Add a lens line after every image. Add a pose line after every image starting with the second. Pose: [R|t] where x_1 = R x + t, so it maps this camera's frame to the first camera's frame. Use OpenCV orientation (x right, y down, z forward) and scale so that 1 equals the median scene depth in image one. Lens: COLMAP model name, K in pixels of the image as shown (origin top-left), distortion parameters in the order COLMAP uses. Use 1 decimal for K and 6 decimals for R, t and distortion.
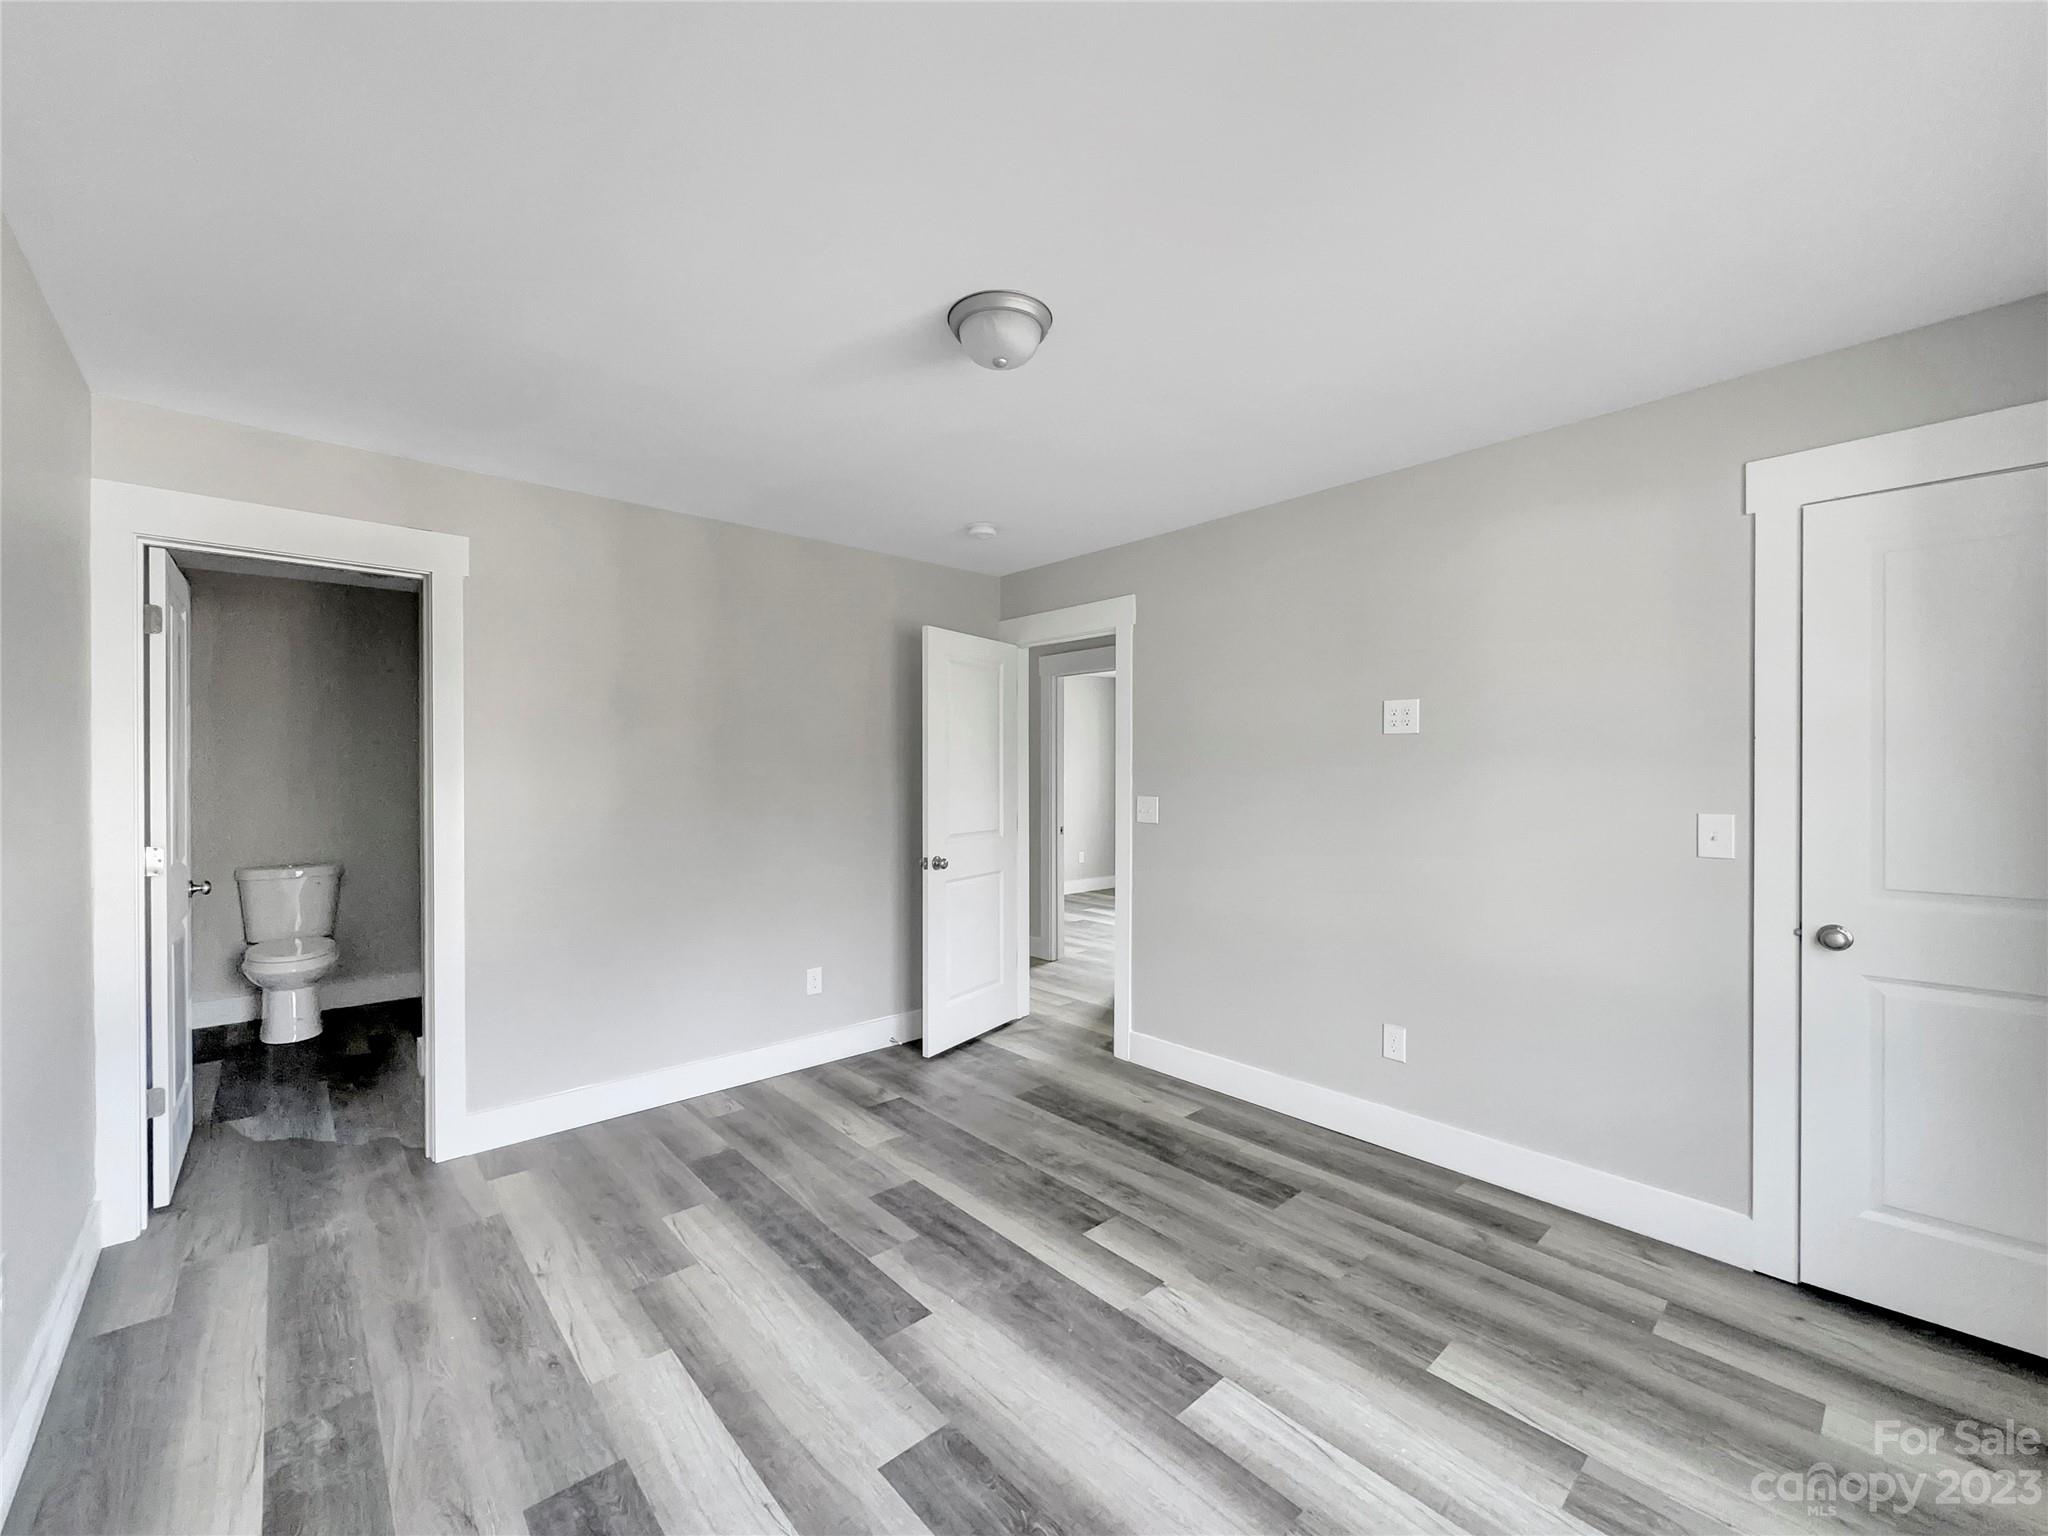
lens RADIAL K [[815.4, 0, 1023.9], [0, 815.4, 779.0], [0, 0, 1]] dist [0.002488, 0.000180]
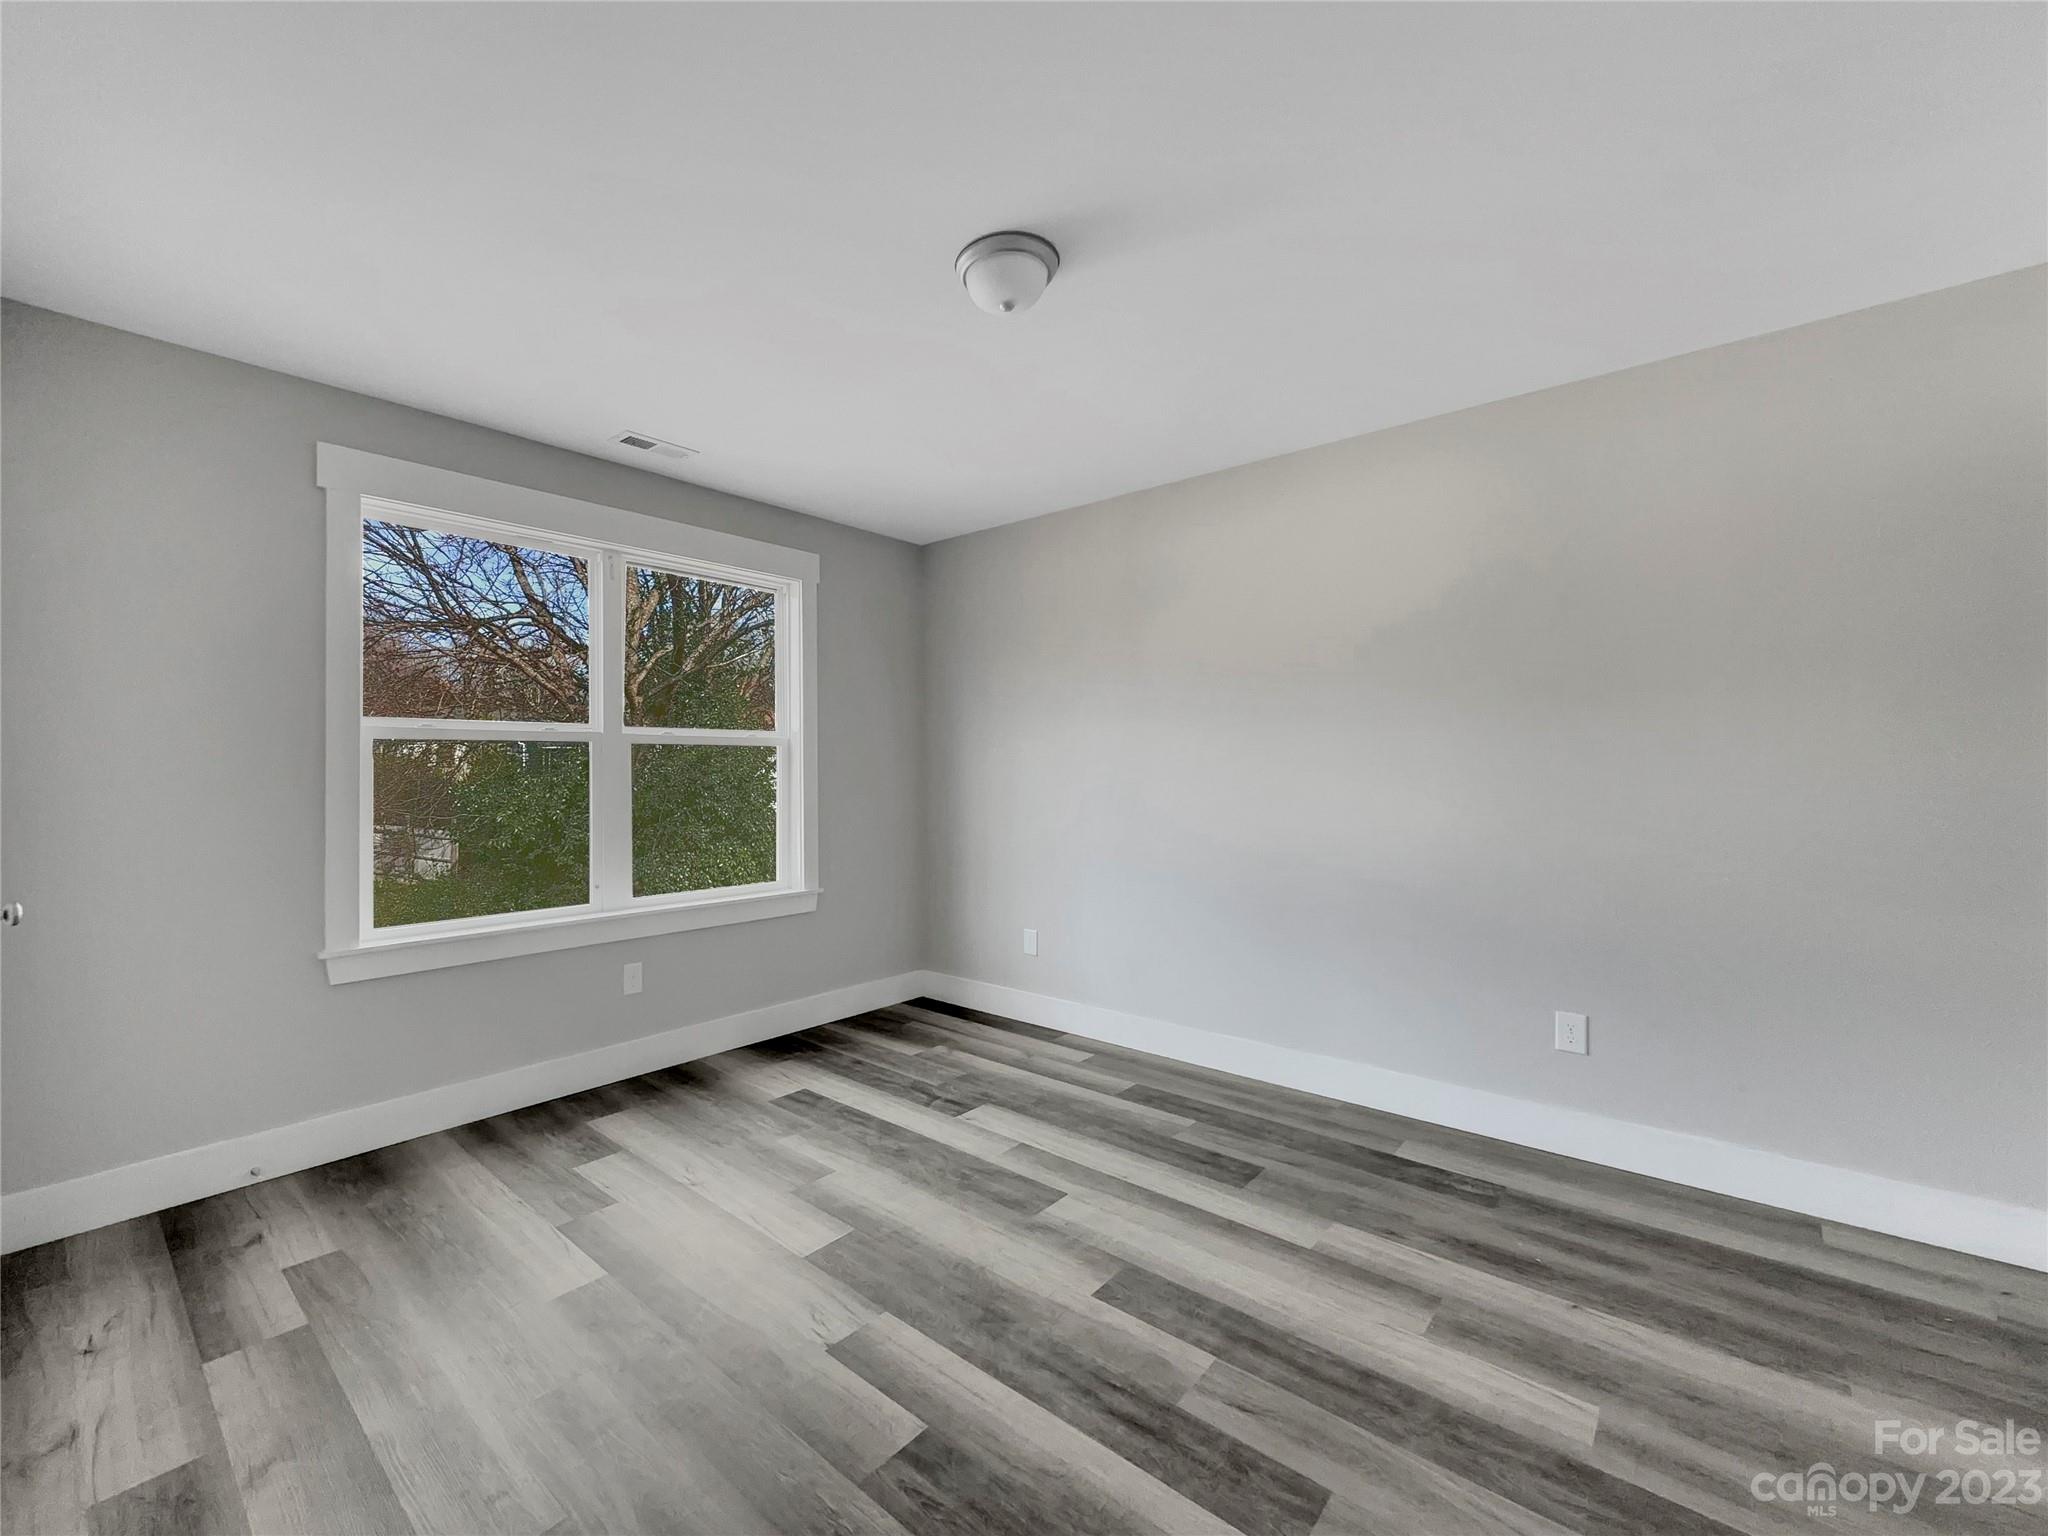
lens RADIAL K [[815.4, 0, 1023.9], [0, 815.4, 779.0], [0, 0, 1]] dist [0.002488, 0.000180]
pose [[-0.982563, 0.010235, -0.185650, 0.124616], [0.005885, 0.999695, 0.023969, 0.041904], [0.185839, 0.022458, -0.982324, 1.810341]]
